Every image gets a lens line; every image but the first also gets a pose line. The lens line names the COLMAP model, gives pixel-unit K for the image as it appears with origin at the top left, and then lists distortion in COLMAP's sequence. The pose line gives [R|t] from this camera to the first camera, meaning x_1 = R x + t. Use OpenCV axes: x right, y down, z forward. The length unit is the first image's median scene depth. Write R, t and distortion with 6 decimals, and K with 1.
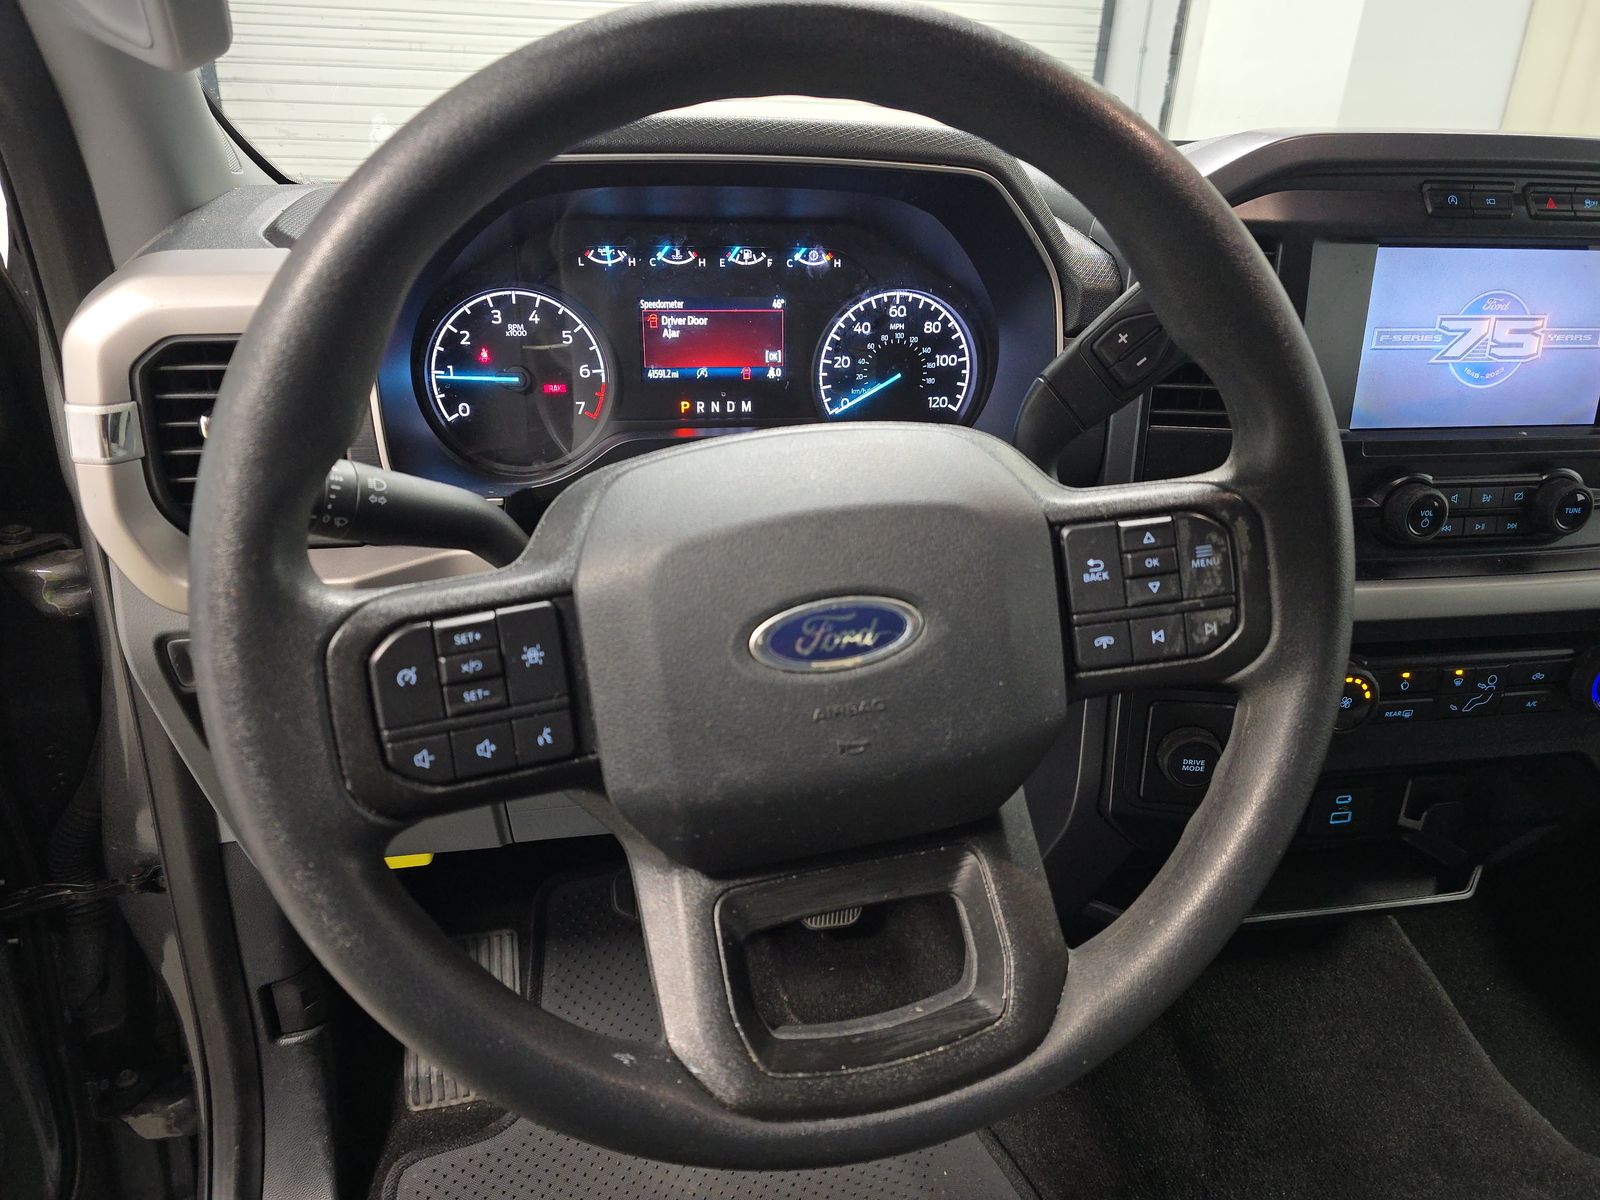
lens RADIAL K [[1073.6, 0, 800.0], [0, 1073.6, 600.0], [0, 0, 1]] dist [0.072462, -0.077623]
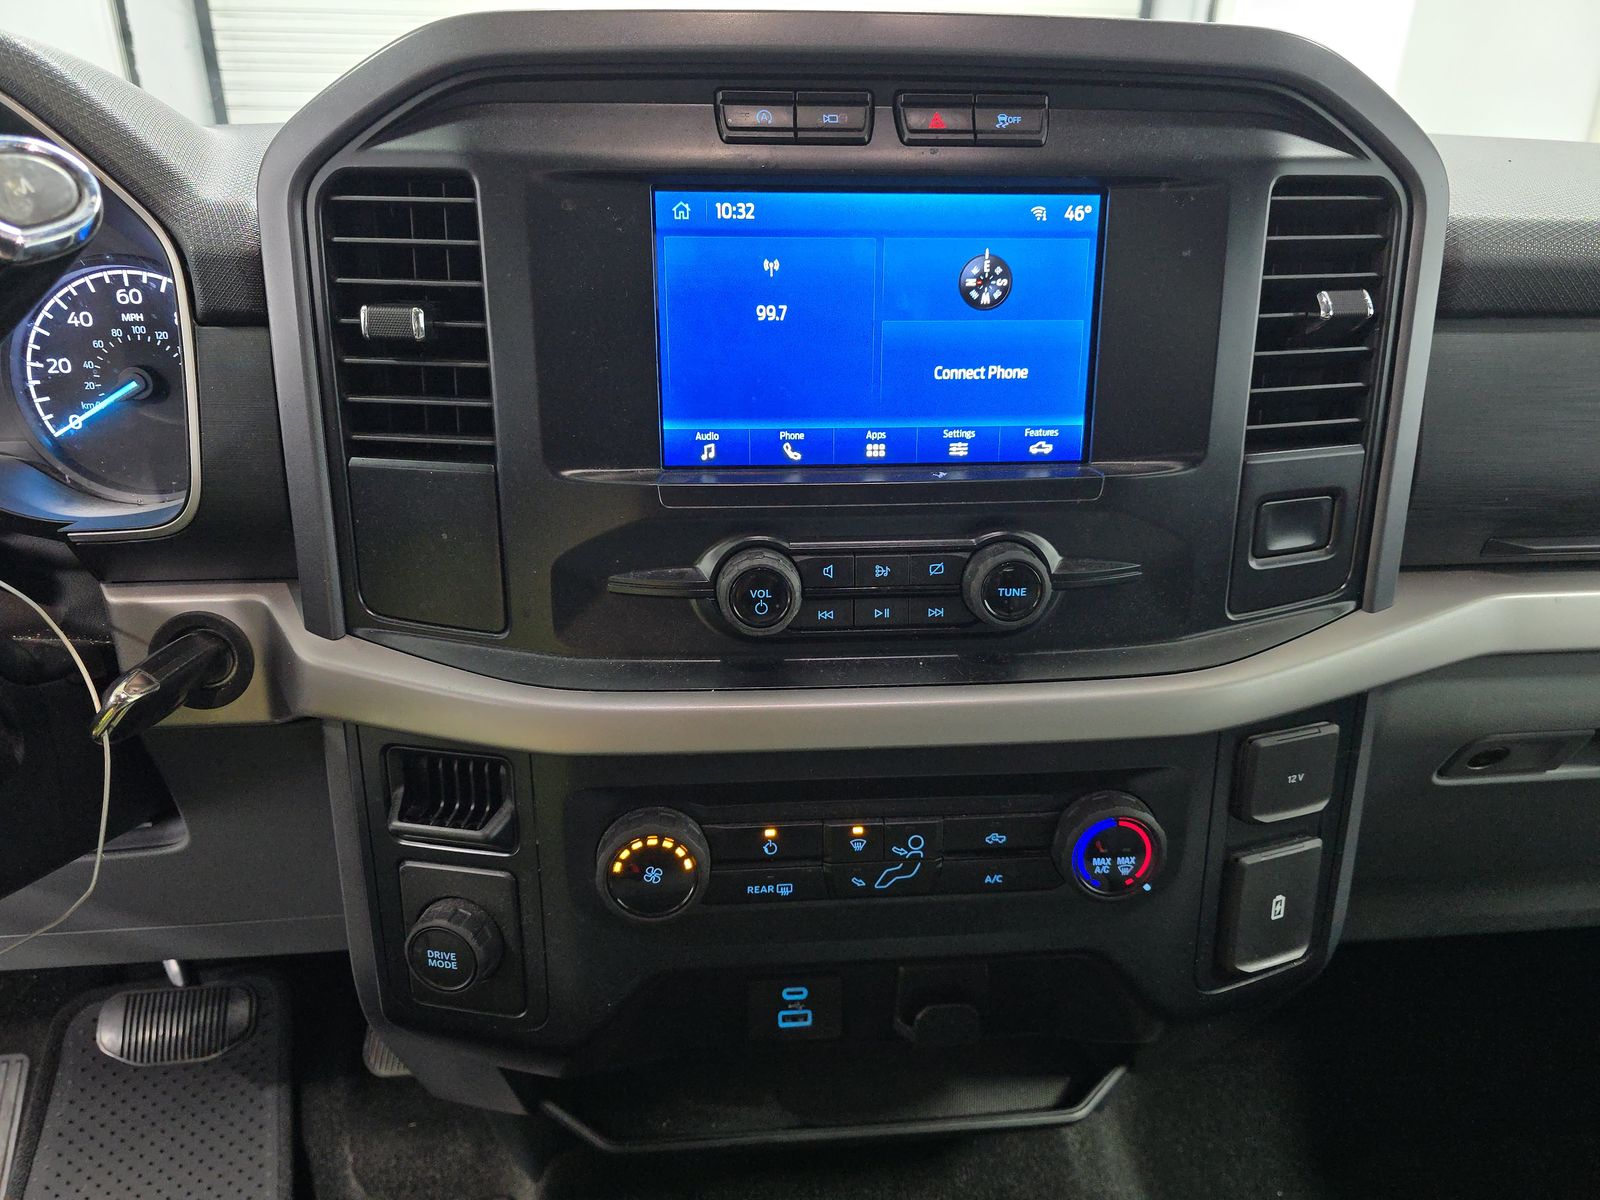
lens RADIAL K [[1073.6, 0, 800.0], [0, 1073.6, 600.0], [0, 0, 1]] dist [0.072462, -0.077623]
pose [[0.994377, 0.019405, -0.104108, 0.632142], [-0.022608, 0.999304, -0.029666, -0.054051], [0.103460, 0.031853, 0.994123, 0.334315]]
